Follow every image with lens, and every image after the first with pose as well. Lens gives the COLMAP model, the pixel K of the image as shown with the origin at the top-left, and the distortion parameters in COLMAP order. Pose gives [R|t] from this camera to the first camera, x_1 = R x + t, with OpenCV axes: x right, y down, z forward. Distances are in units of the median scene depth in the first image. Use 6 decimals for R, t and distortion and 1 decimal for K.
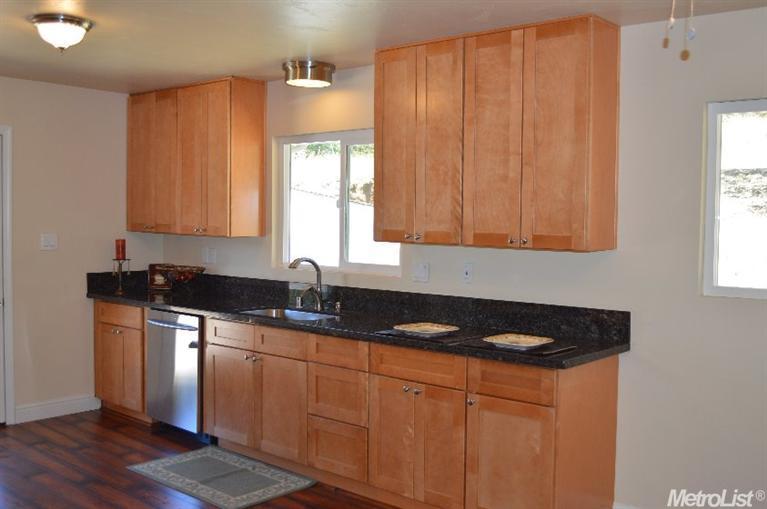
lens RADIAL K [[781.2, 0, 384.7], [0, 781.2, 253.6], [0, 0, 1]] dist [-0.043581, 0.000000]
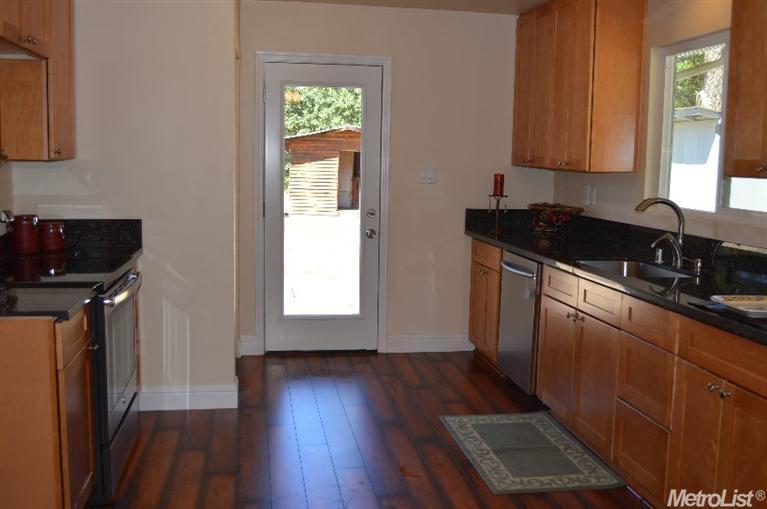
lens RADIAL K [[781.2, 0, 383.6], [0, 781.2, 254.8], [0, 0, 1]] dist [-0.043581, 0.000000]
pose [[0.778722, 0.081043, -0.622112, 0.168429], [-0.039860, 0.996009, 0.079857, 0.010648], [0.626101, -0.037389, 0.778845, 0.223551]]
